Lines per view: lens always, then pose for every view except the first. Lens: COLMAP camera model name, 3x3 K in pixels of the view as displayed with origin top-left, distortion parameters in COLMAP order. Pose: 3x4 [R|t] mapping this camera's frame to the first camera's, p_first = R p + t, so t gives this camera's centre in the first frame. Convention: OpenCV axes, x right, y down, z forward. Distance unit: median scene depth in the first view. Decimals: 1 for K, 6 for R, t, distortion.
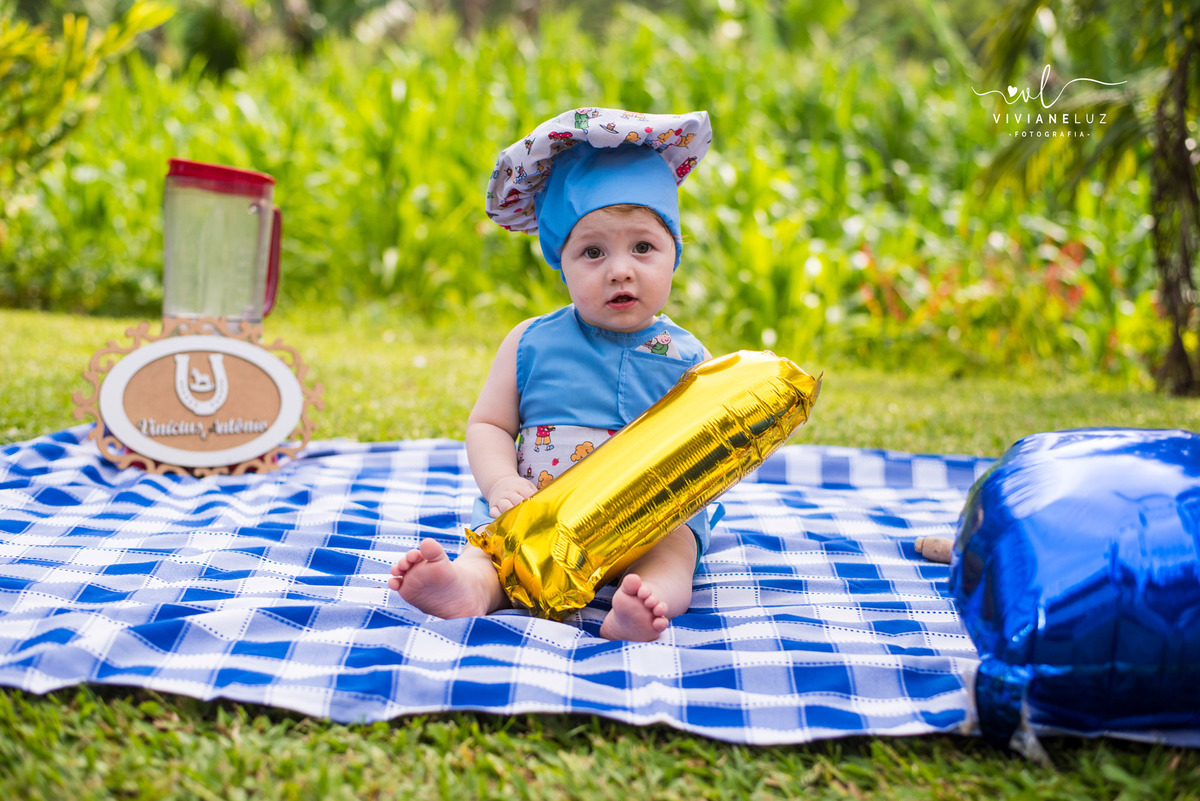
lens RADIAL K [[1489.1, 0, 600.0], [0, 1489.1, 400.5], [0, 0, 1]] dist [-0.094003, -0.026418]
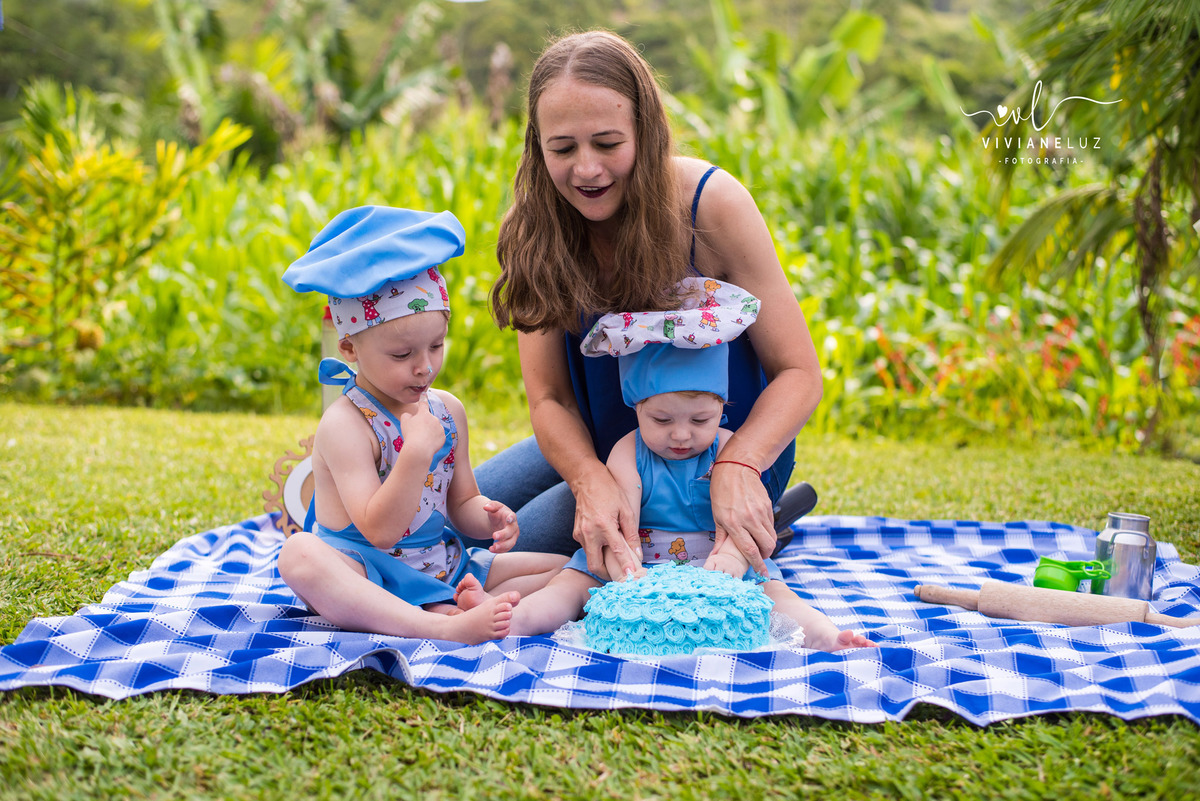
lens RADIAL K [[1472.0, 0, 600.0], [0, 1472.0, 400.5], [0, 0, 1]] dist [-0.099308, 0.037358]
pose [[0.999544, -0.026629, -0.014256, -0.039938], [0.025994, 0.998738, -0.042966, -0.020755], [0.015382, 0.042575, 0.998975, -0.267921]]
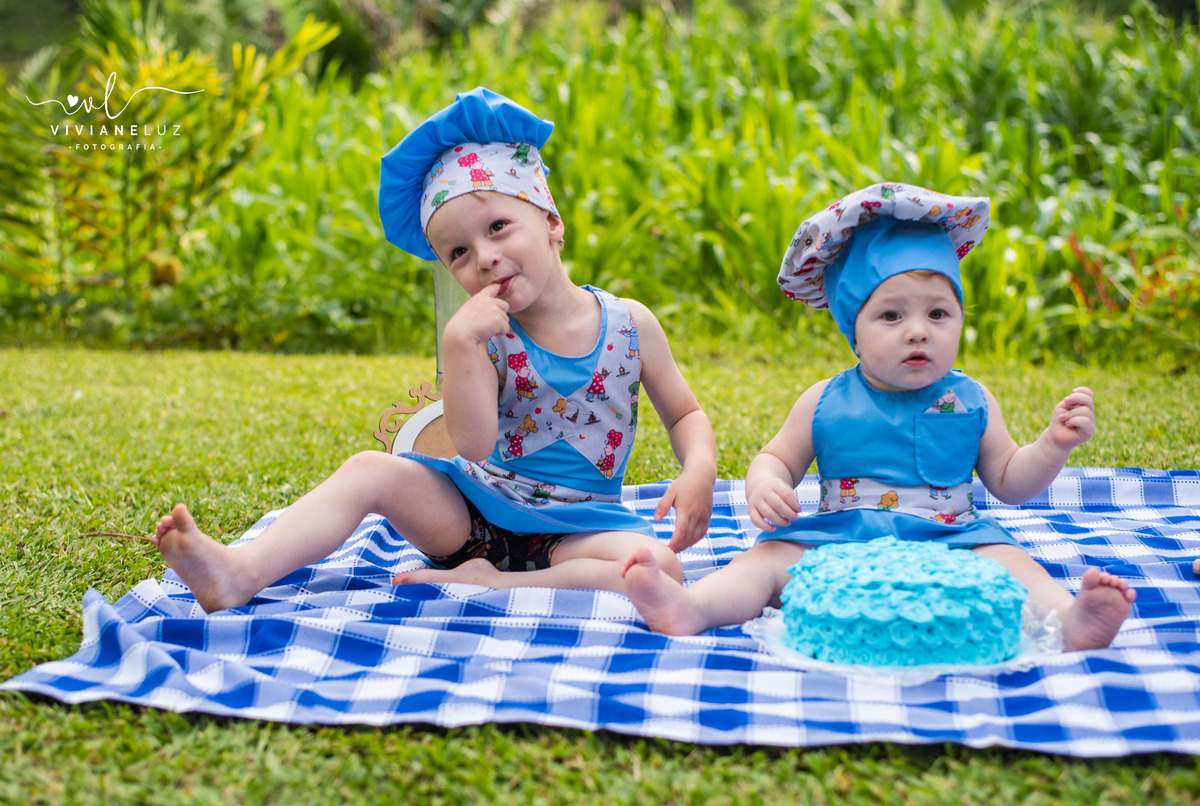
lens RADIAL K [[1615.8, 0, 624.4], [0, 1615.8, 403.3], [0, 0, 1]] dist [-0.095373, 0.022423]
pose [[0.995477, -0.047605, -0.082220, -0.073882], [0.047902, 0.998851, 0.001634, -0.032307], [0.082047, -0.005565, 0.996613, -0.130541]]
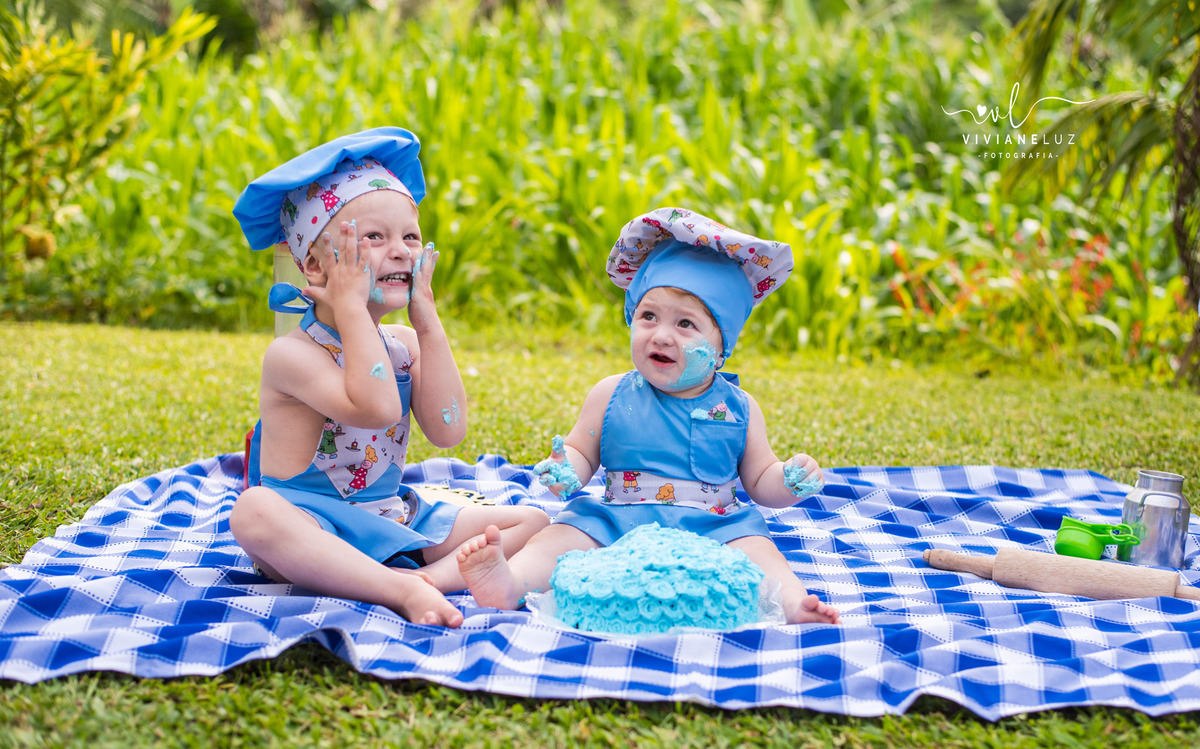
lens RADIAL K [[1564.1, 0, 626.5], [0, 1564.1, 407.5], [0, 0, 1]] dist [-0.096045, 0.027364]
pose [[0.999891, -0.014743, 0.000103, -0.024665], [0.014737, 0.999660, 0.021501, -0.045344], [-0.000420, -0.021497, 0.999769, -0.220684]]
